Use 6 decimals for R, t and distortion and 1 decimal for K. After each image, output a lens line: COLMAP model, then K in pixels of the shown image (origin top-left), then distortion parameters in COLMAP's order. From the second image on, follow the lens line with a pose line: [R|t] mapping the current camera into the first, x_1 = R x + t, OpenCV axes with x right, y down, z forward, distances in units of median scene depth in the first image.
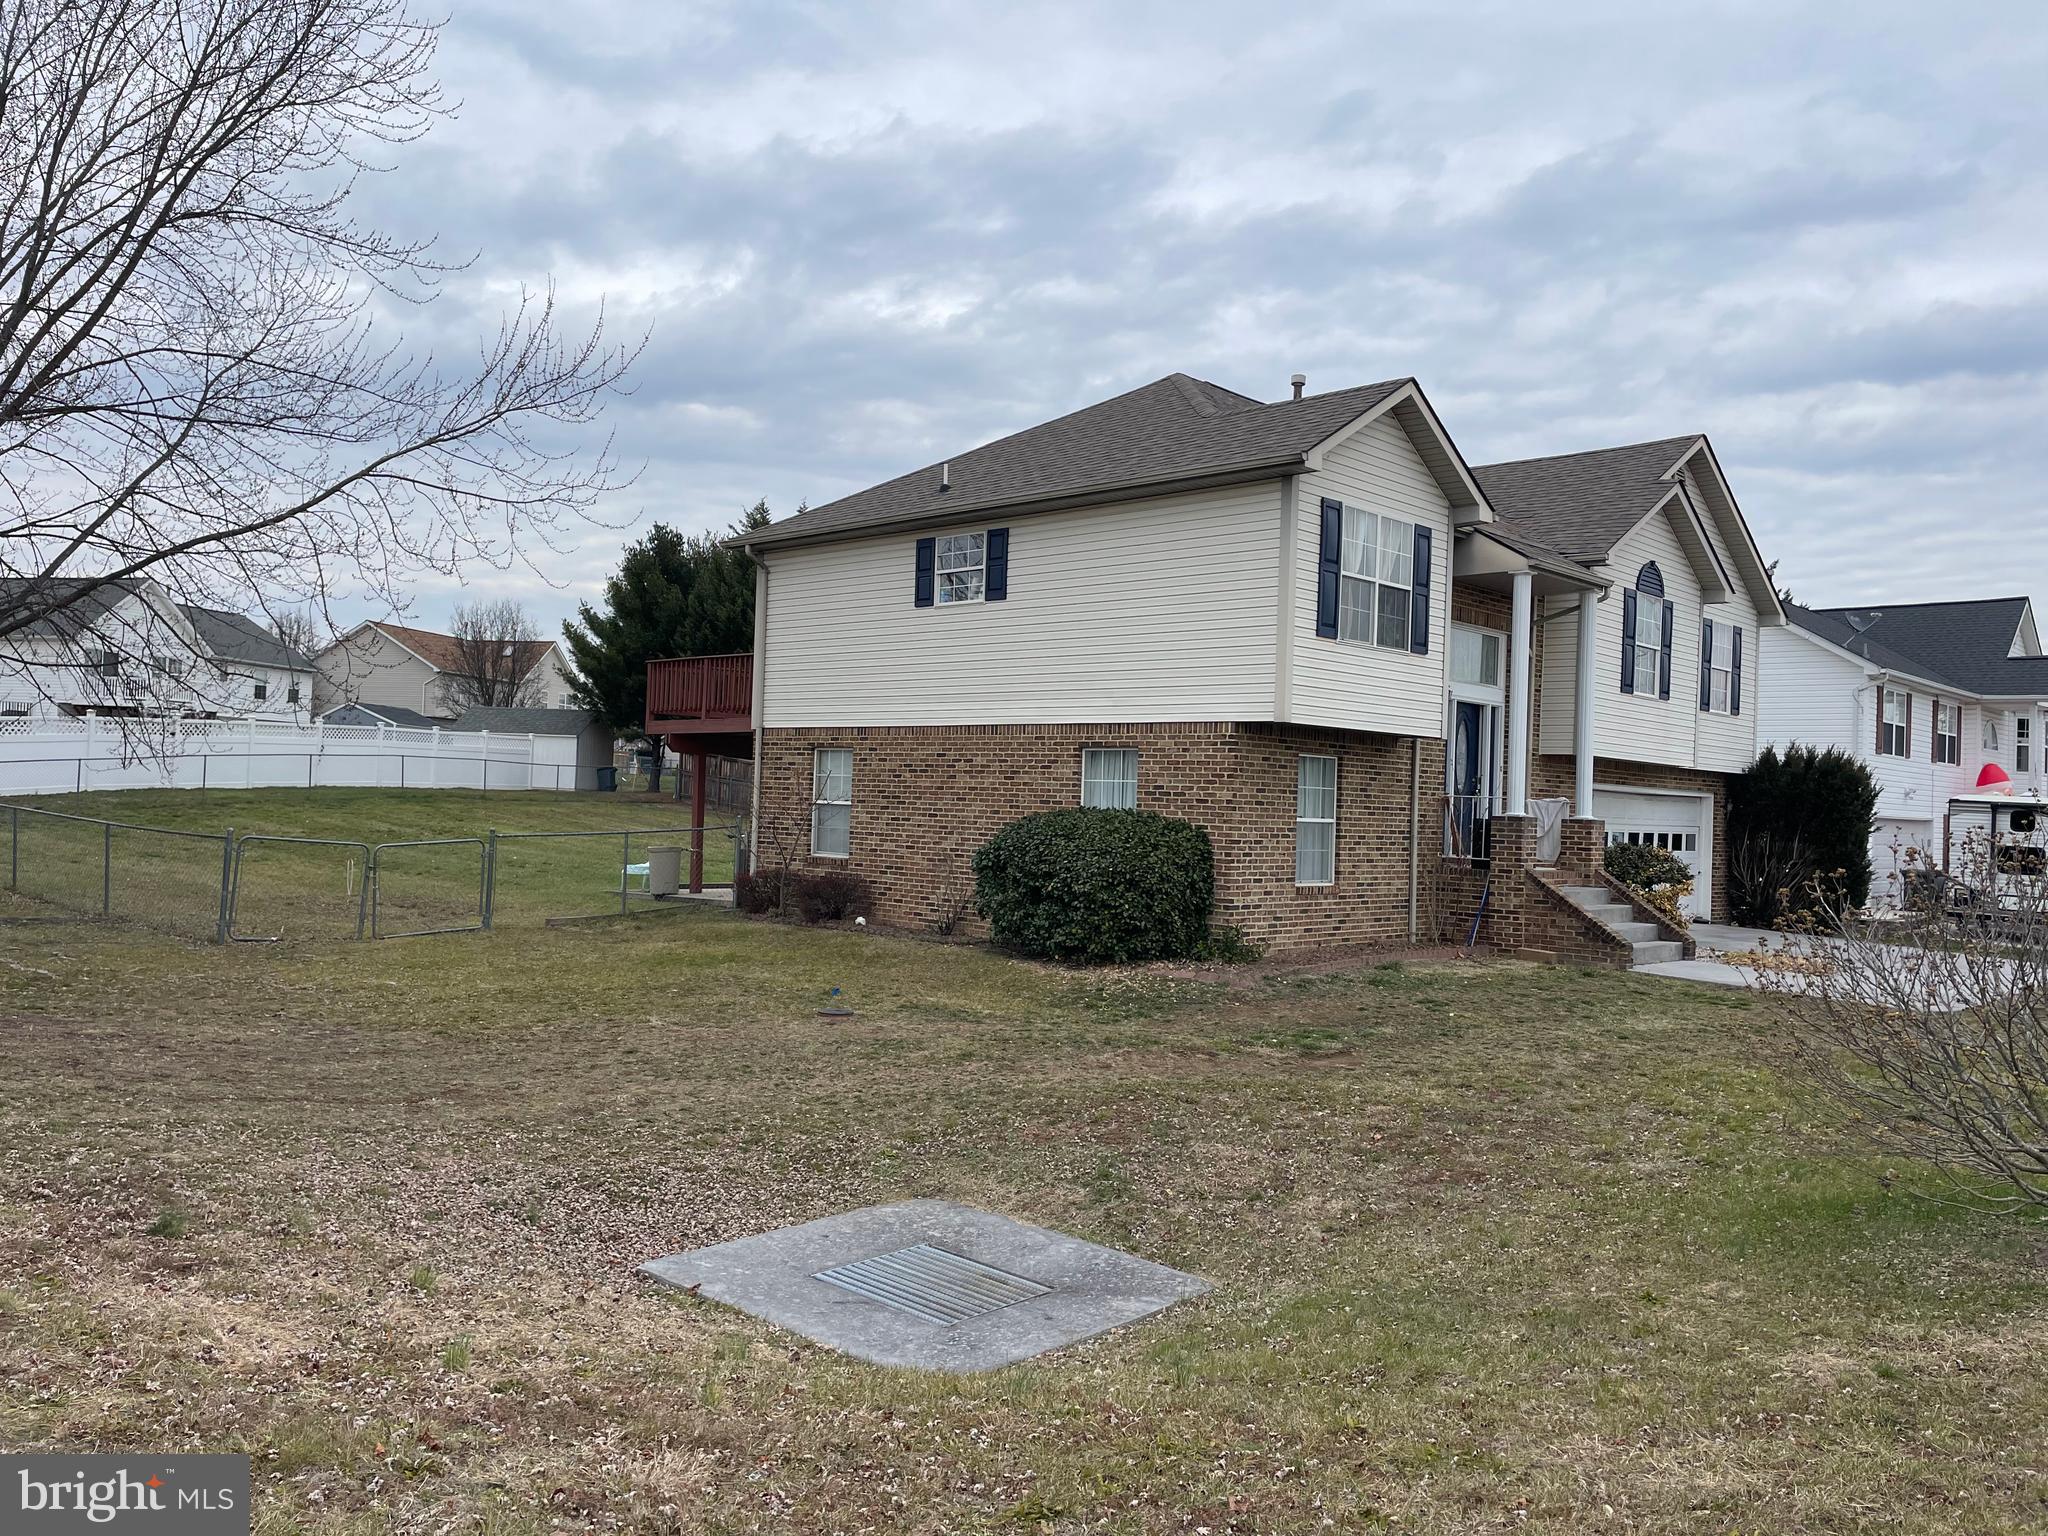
lens RADIAL K [[1708.3, 0, 1090.5], [0, 1708.3, 836.1], [0, 0, 1]] dist [0.075418, -0.001405]
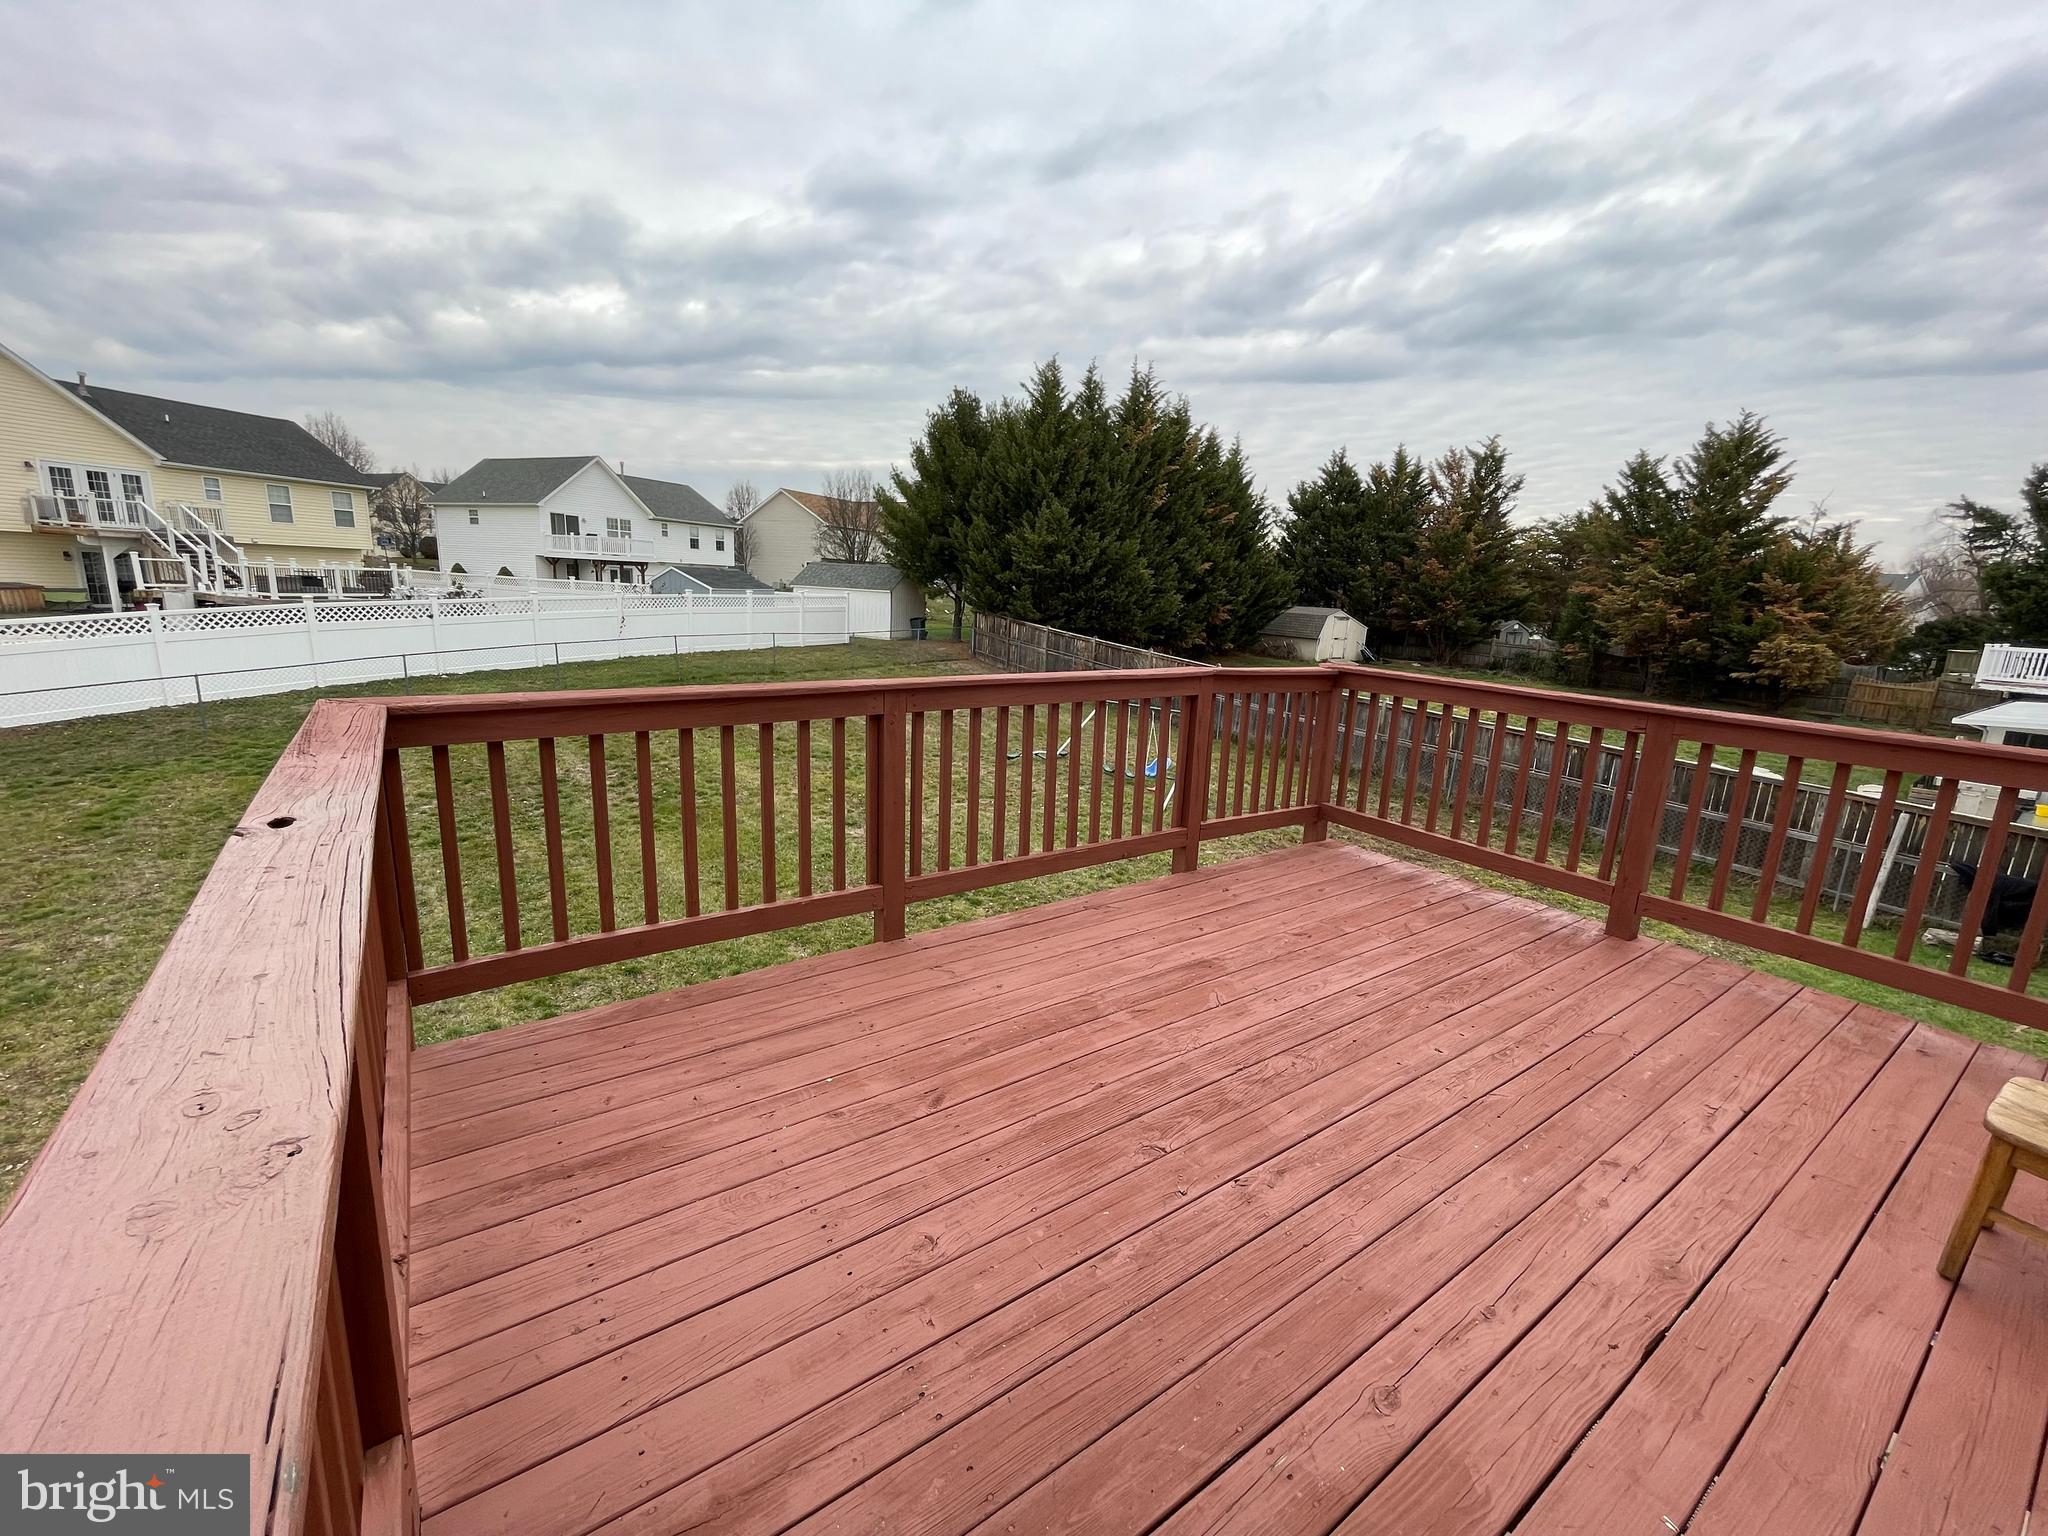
lens RADIAL K [[839.2, 0, 1031.1], [0, 839.2, 775.4], [0, 0, 1]] dist [0.000608, -0.000502]
pose [[0.978938, 0.054948, -0.196626, -0.091088], [-0.013251, 0.978170, 0.207381, -0.055266], [0.203729, -0.200408, 0.958296, 0.461353]]
